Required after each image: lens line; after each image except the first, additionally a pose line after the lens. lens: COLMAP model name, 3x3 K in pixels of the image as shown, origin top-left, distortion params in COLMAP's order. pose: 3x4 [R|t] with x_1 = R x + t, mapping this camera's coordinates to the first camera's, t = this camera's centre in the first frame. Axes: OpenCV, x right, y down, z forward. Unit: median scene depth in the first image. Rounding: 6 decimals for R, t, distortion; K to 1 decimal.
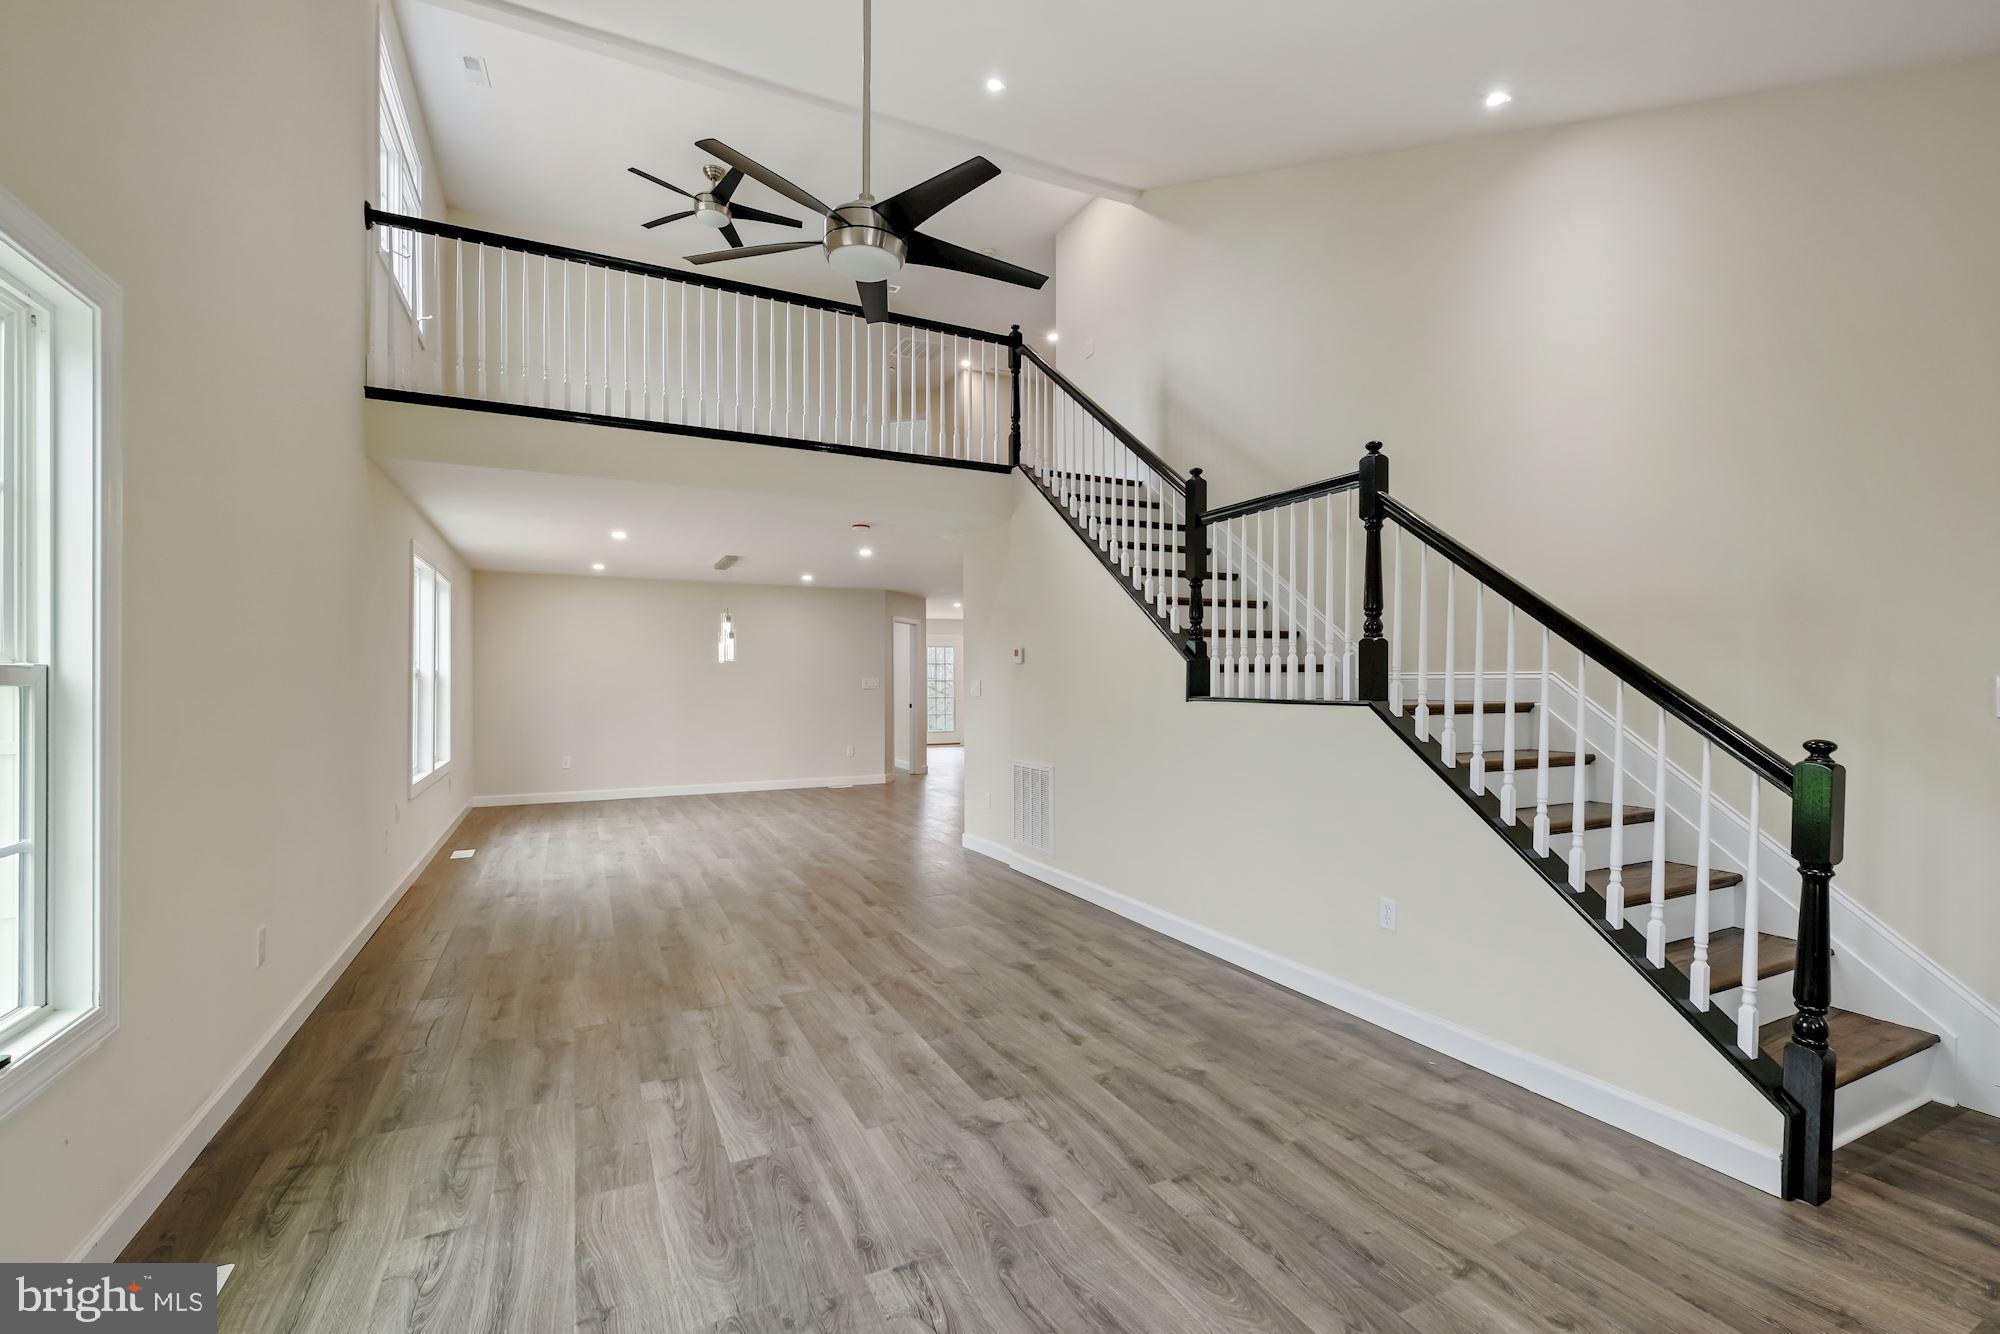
lens RADIAL K [[866.3, 0, 1000.6], [0, 866.3, 673.5], [0, 0, 1]] dist [-0.001438, 0.000086]
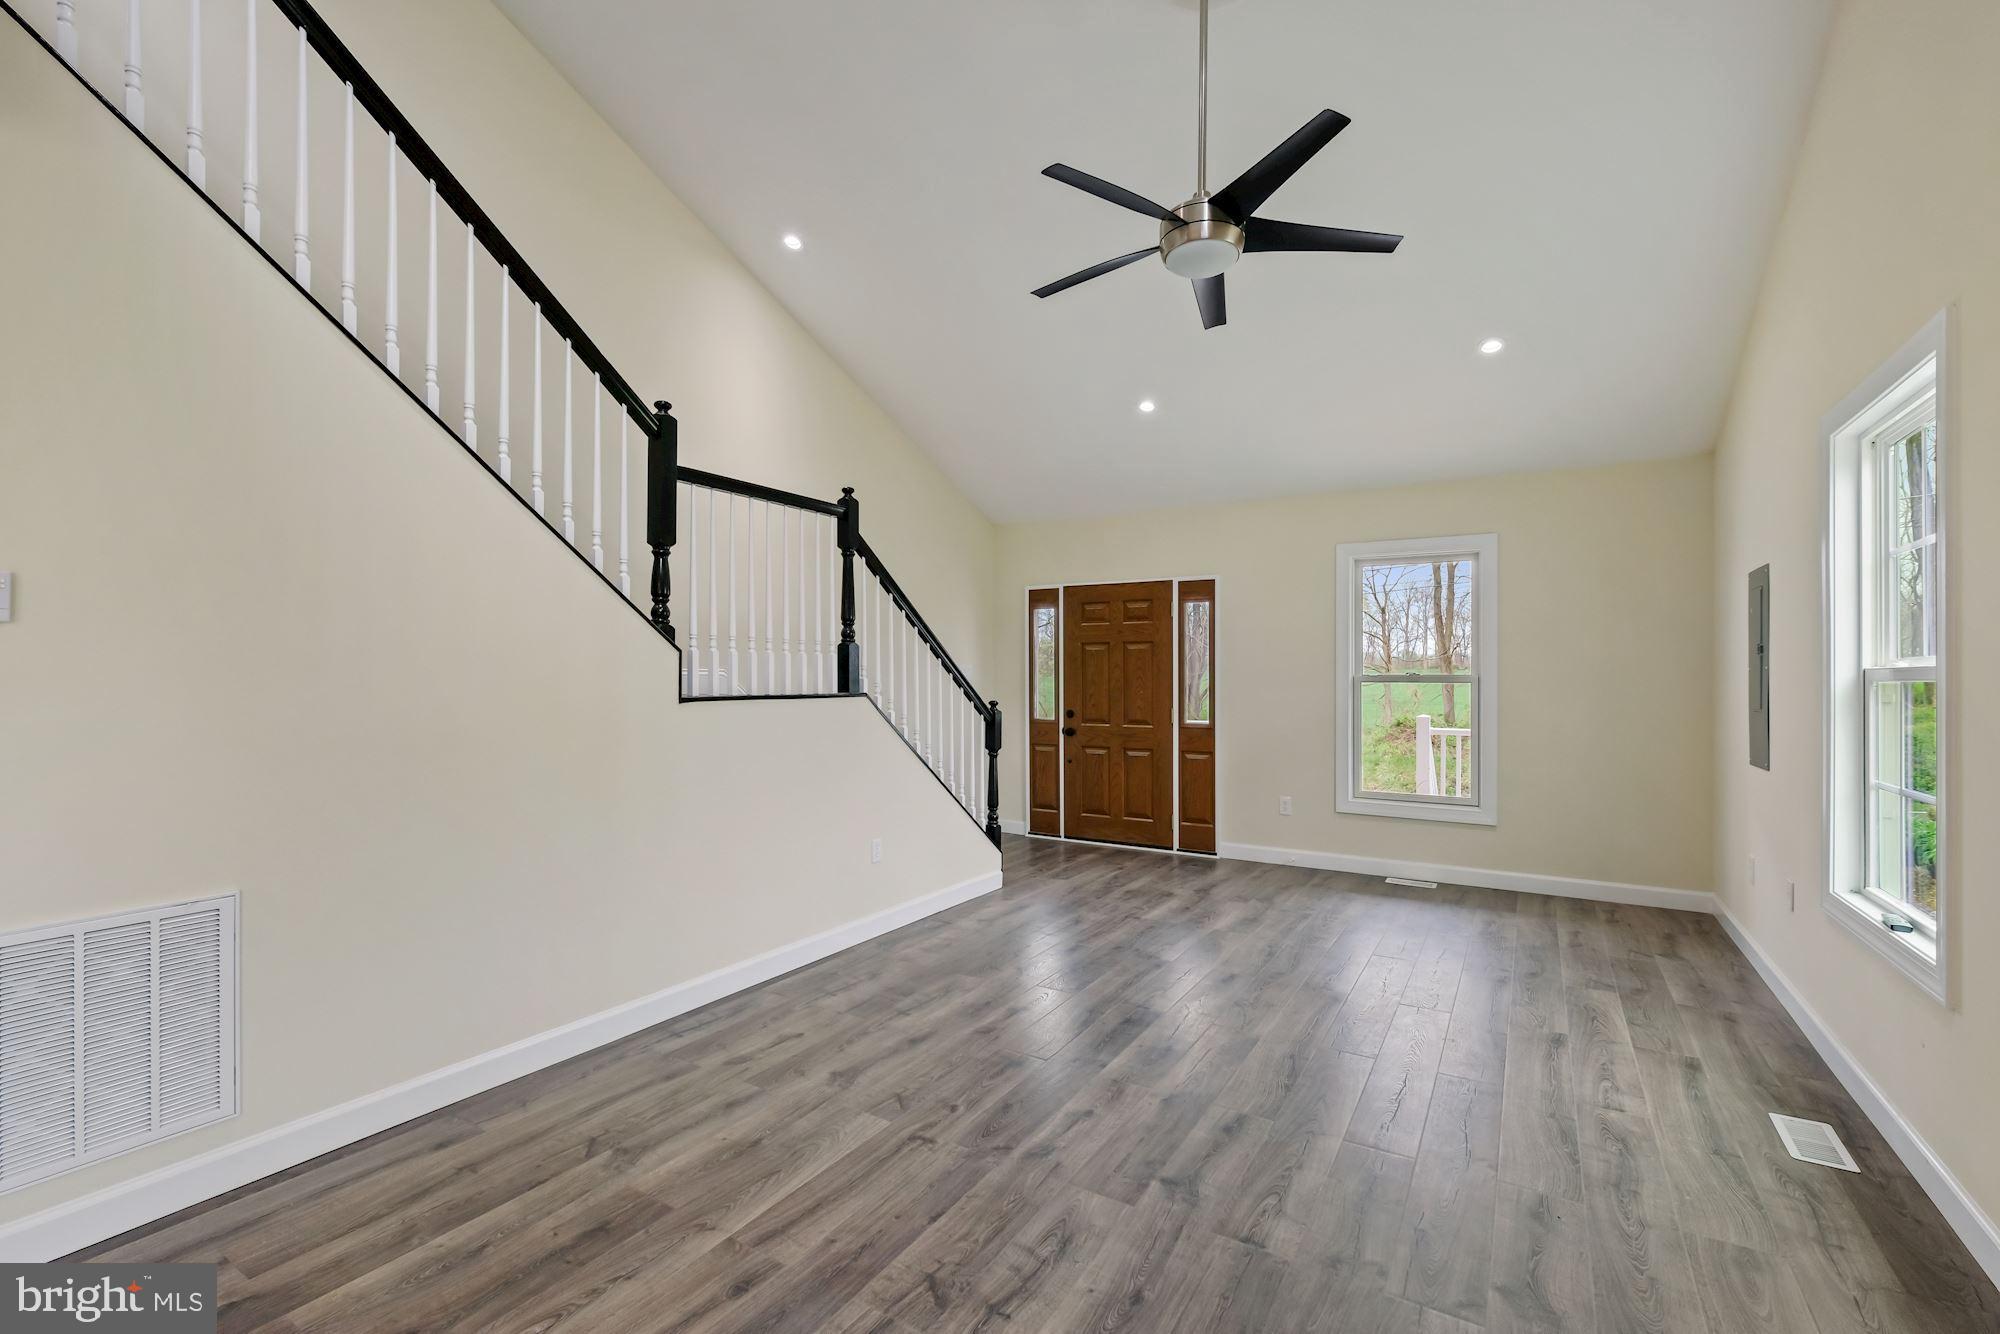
lens RADIAL K [[866.3, 0, 1000.6], [0, 866.3, 673.5], [0, 0, 1]] dist [-0.001438, 0.000086]
pose [[-0.531685, 0.002082, 0.846940, -0.737601], [-0.006951, 0.999953, -0.006822, 0.010683], [-0.846914, -0.009515, -0.531646, 1.445529]]
